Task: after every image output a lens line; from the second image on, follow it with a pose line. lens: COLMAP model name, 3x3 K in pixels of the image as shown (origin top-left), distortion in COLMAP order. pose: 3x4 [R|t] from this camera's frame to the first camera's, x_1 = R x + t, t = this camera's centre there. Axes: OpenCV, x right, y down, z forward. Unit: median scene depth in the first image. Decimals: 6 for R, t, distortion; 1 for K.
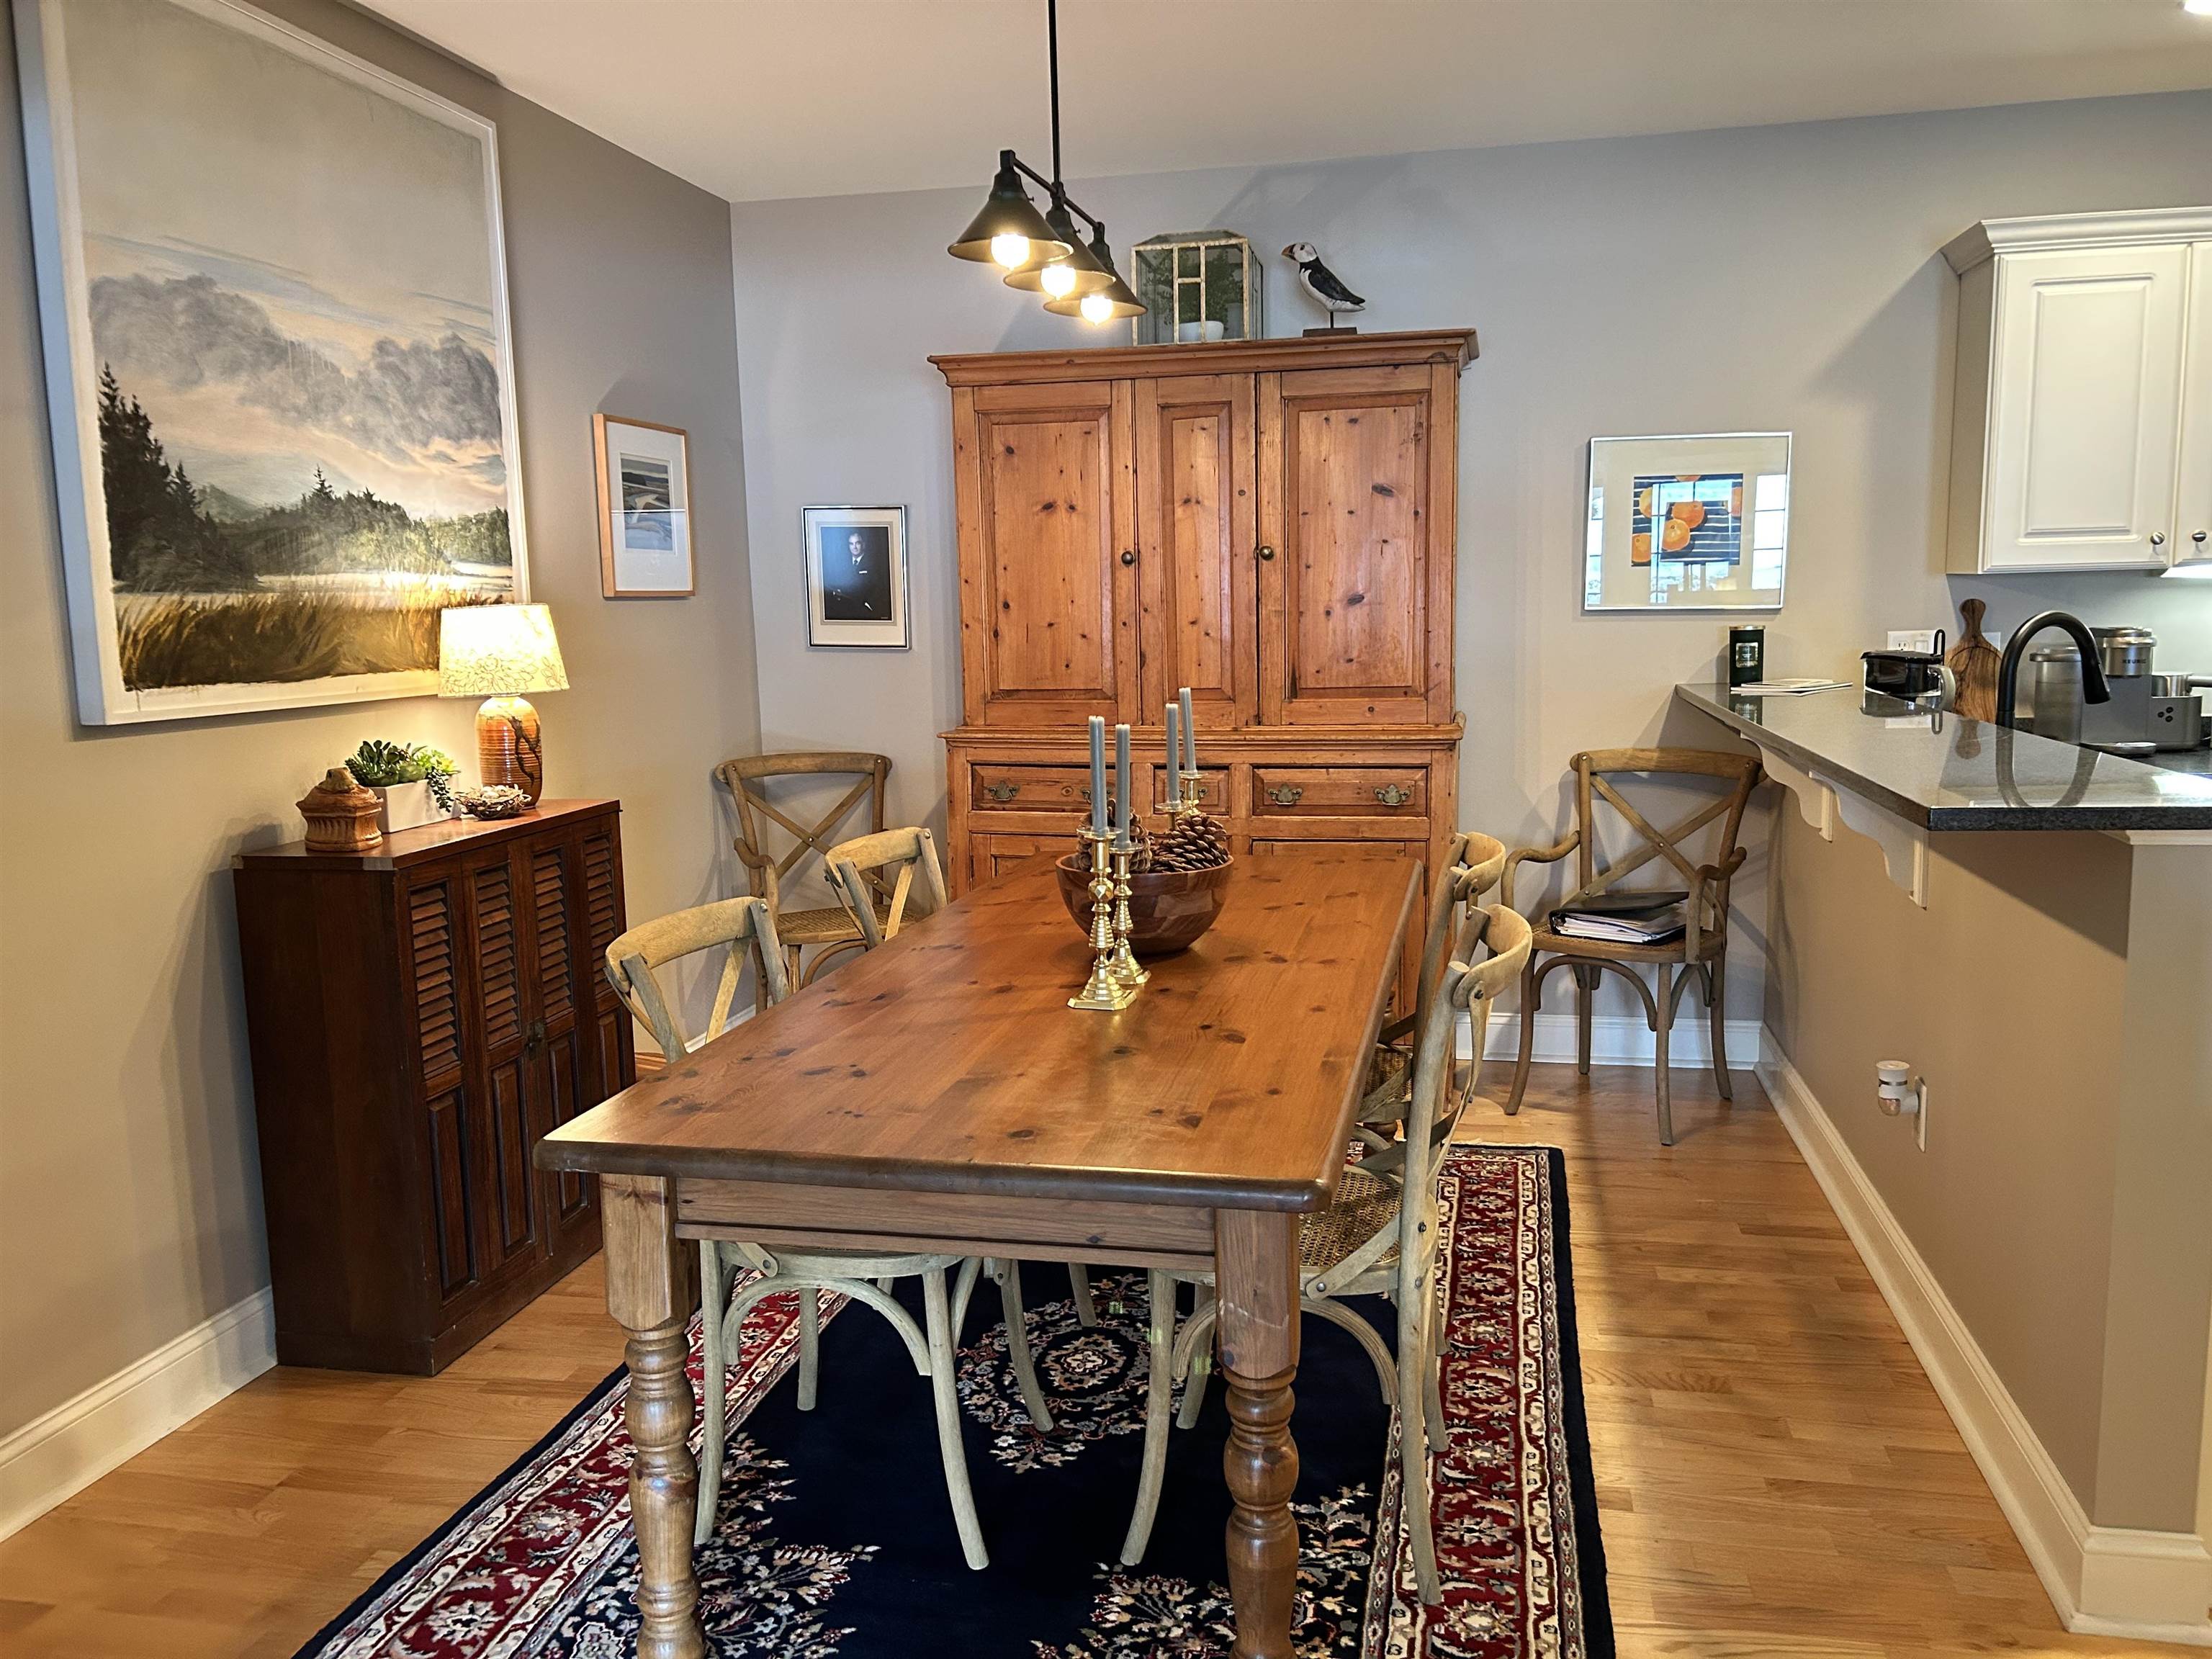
lens RADIAL K [[1663.1, 0, 1120.8], [0, 1663.1, 818.8], [0, 0, 1]] dist [0.061975, -0.070339]
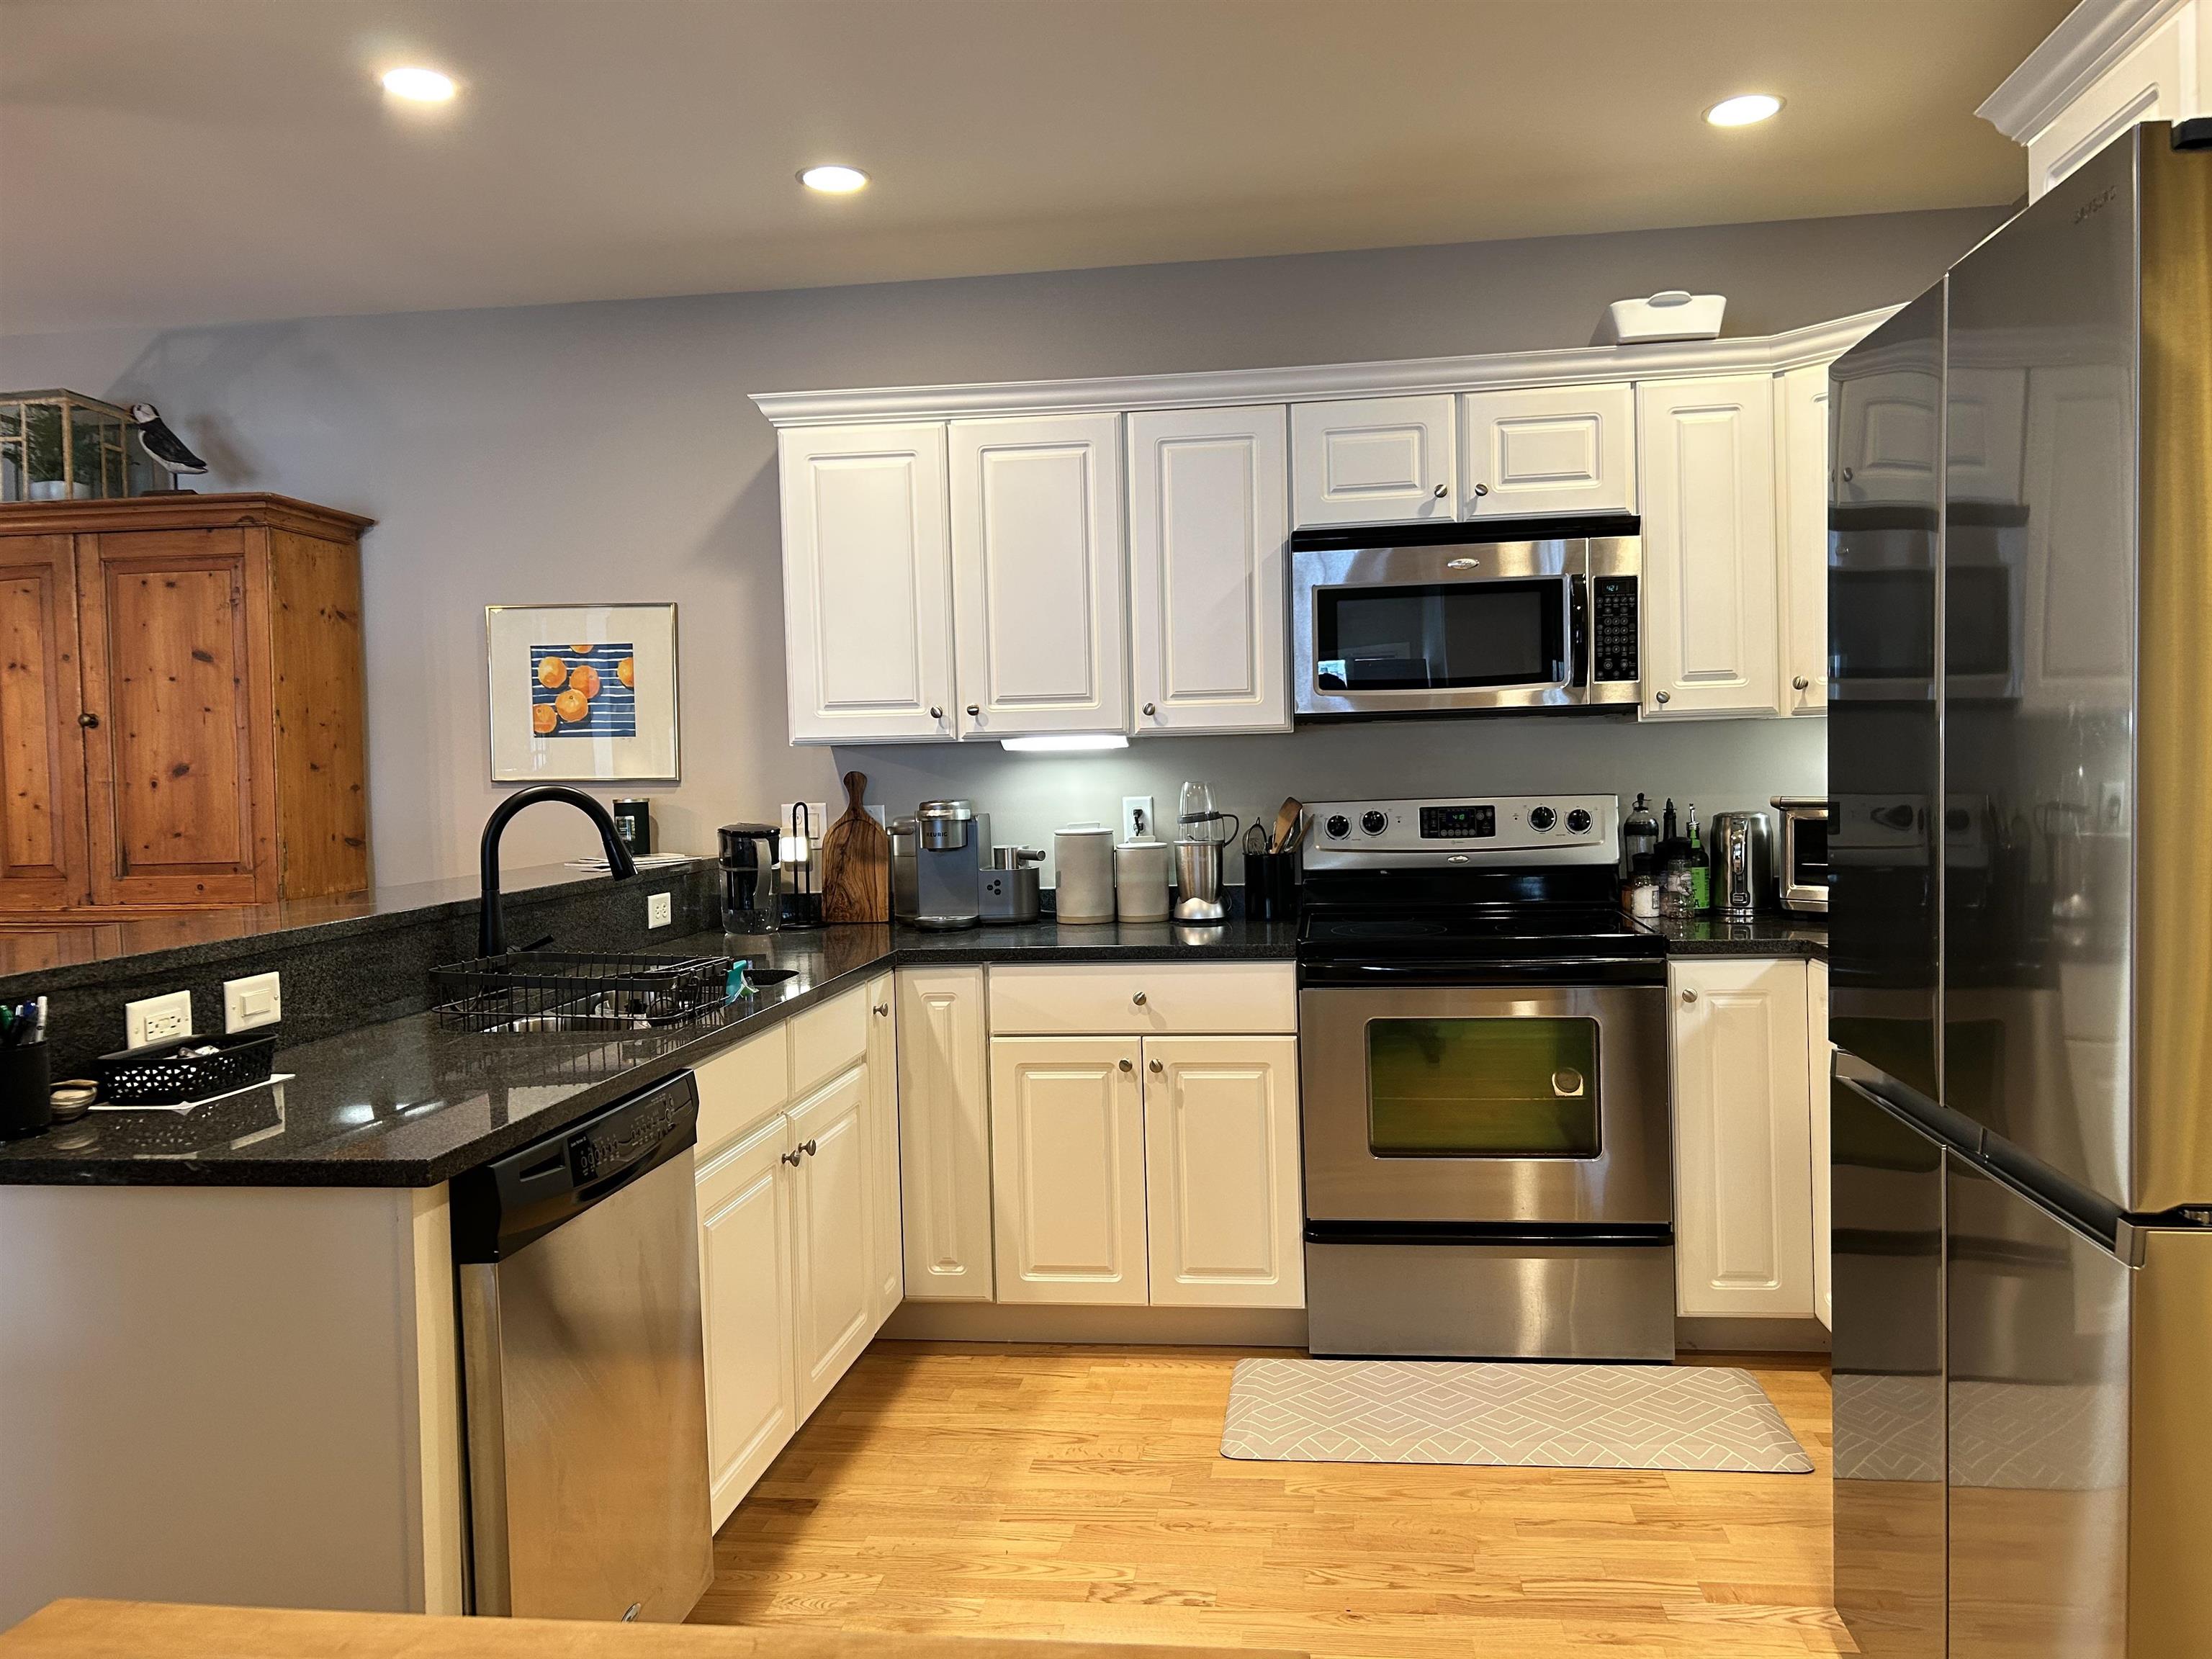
lens RADIAL K [[1663.1, 0, 1117.8], [0, 1663.1, 826.5], [0, 0, 1]] dist [0.061975, -0.070339]
pose [[0.997259, -0.004407, 0.073863, 0.620242], [0.011412, 0.995442, -0.094688, -0.004577], [-0.073109, 0.095271, 0.992763, 0.024430]]
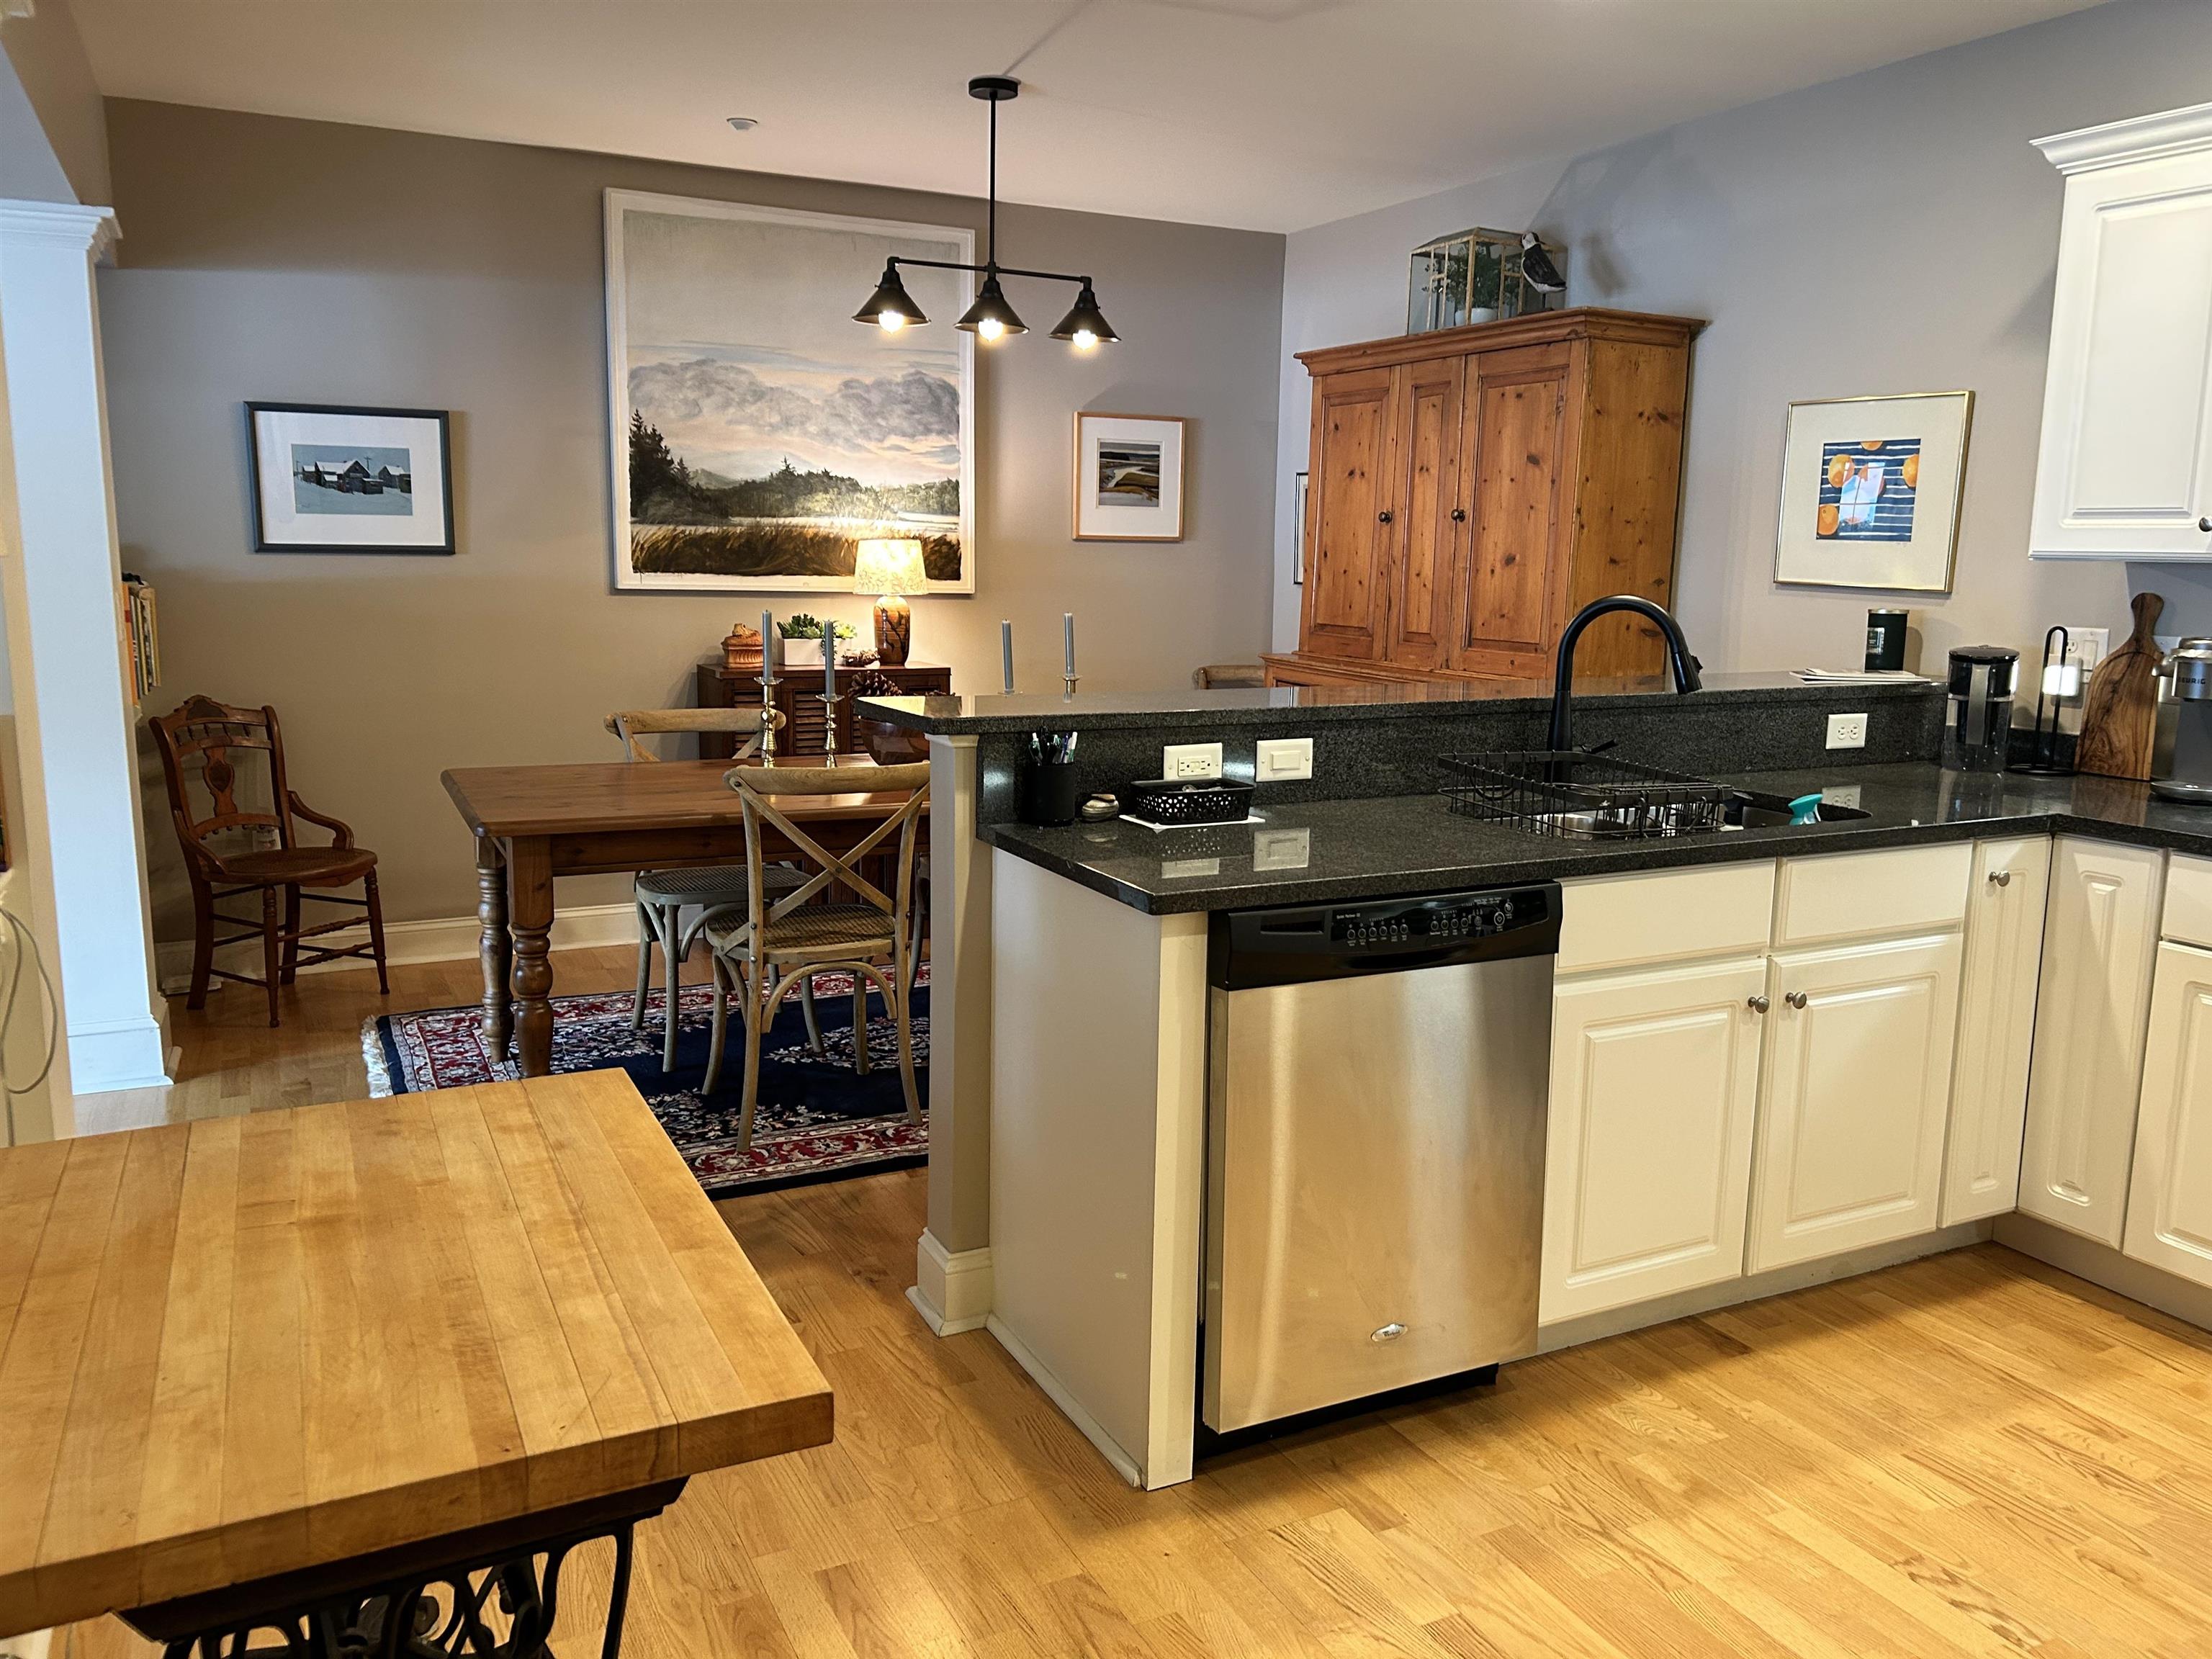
lens RADIAL K [[1663.1, 0, 1121.7], [0, 1663.1, 823.6], [0, 0, 1]] dist [0.061975, -0.070339]
pose [[0.626413, 0.163101, -0.762237, 0.877541], [-0.134734, 0.985801, 0.100213, -0.038469], [0.767759, 0.039925, 0.639494, 0.115516]]
